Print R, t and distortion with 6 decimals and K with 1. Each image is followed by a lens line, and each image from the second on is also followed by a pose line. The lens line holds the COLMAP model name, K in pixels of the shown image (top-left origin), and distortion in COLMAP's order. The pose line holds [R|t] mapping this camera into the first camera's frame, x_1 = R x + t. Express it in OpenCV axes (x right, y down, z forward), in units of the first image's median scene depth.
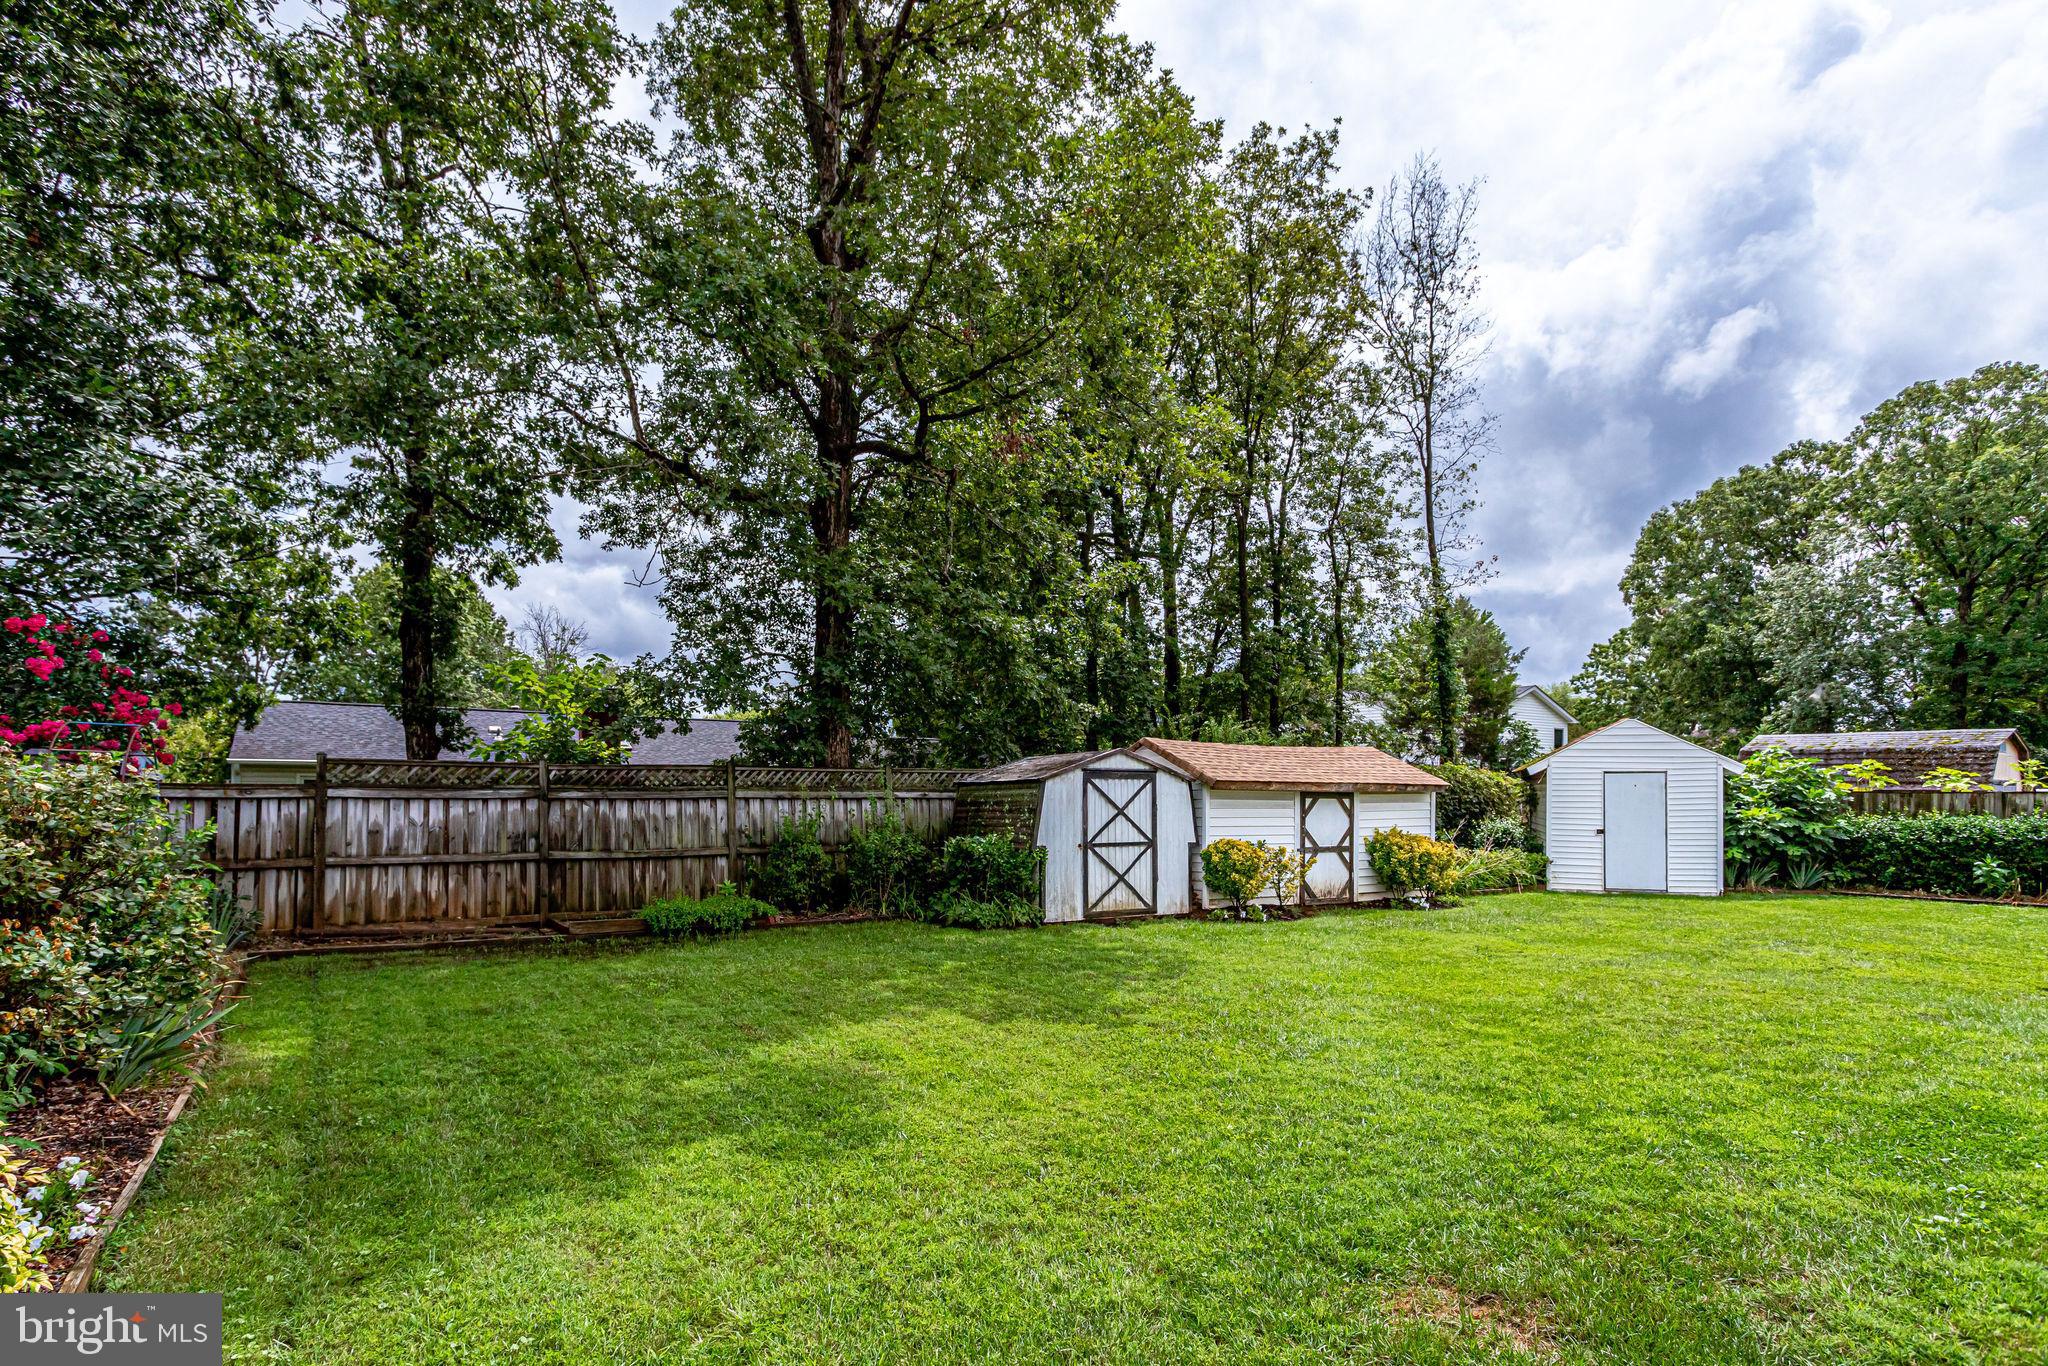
lens RADIAL K [[1076.4, 0, 1001.8], [0, 1076.4, 783.0], [0, 0, 1]] dist [0.011207, -0.000554]
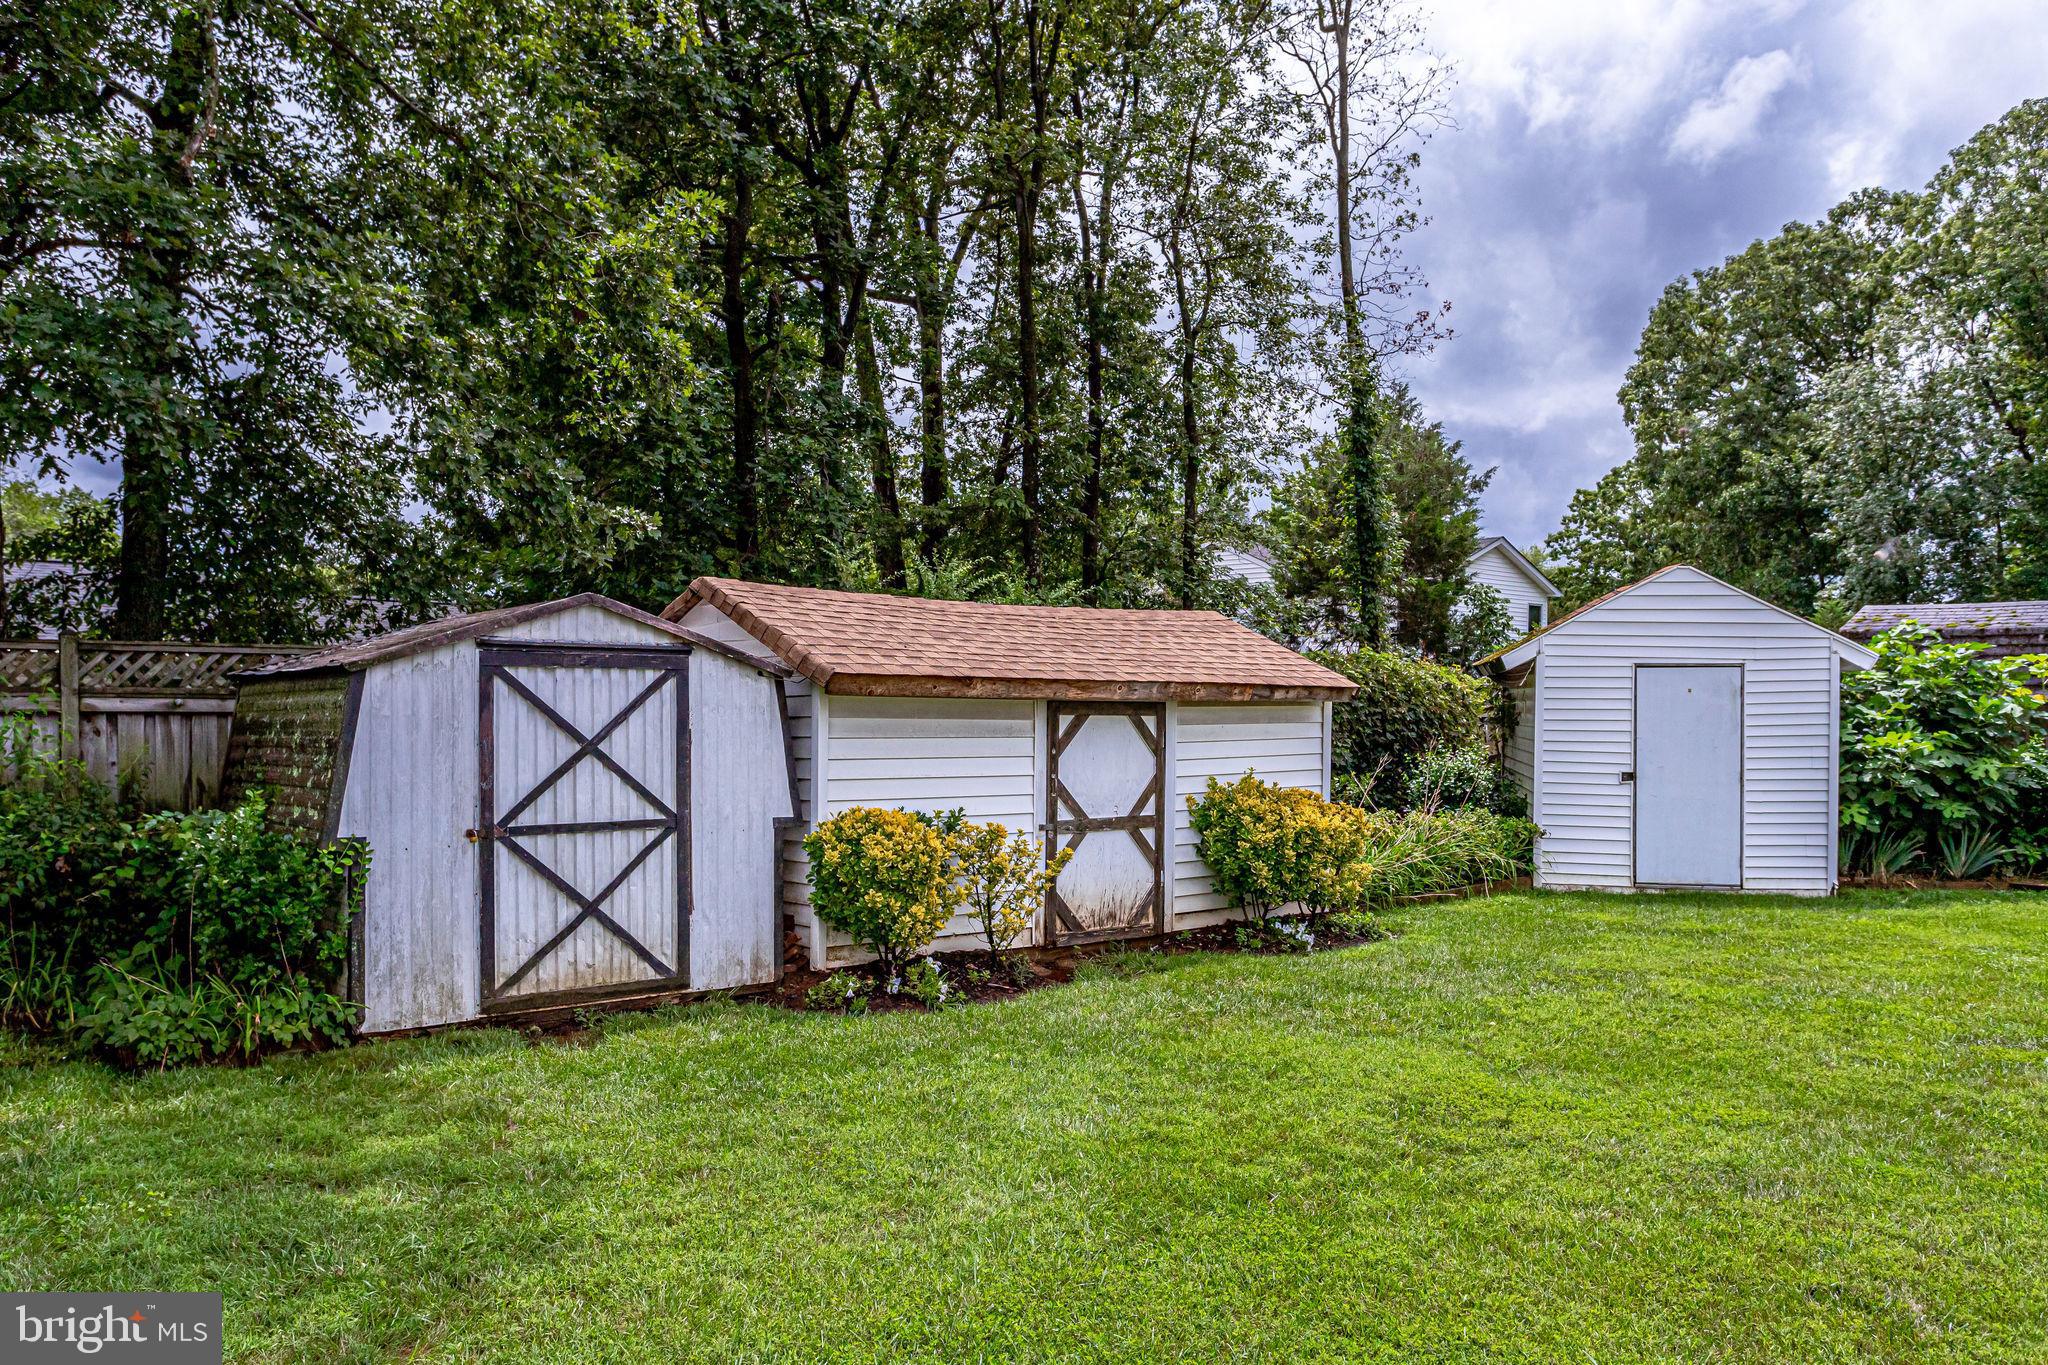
lens RADIAL K [[1605.3, 0, 1023.2], [0, 1605.3, 723.1], [0, 0, 1]] dist [0.000001, 0.001600]
pose [[0.985001, 0.000192, 0.172551, 0.124034], [-0.004154, 0.999736, 0.022600, 0.001967], [-0.172501, -0.022978, 0.984741, 0.273312]]
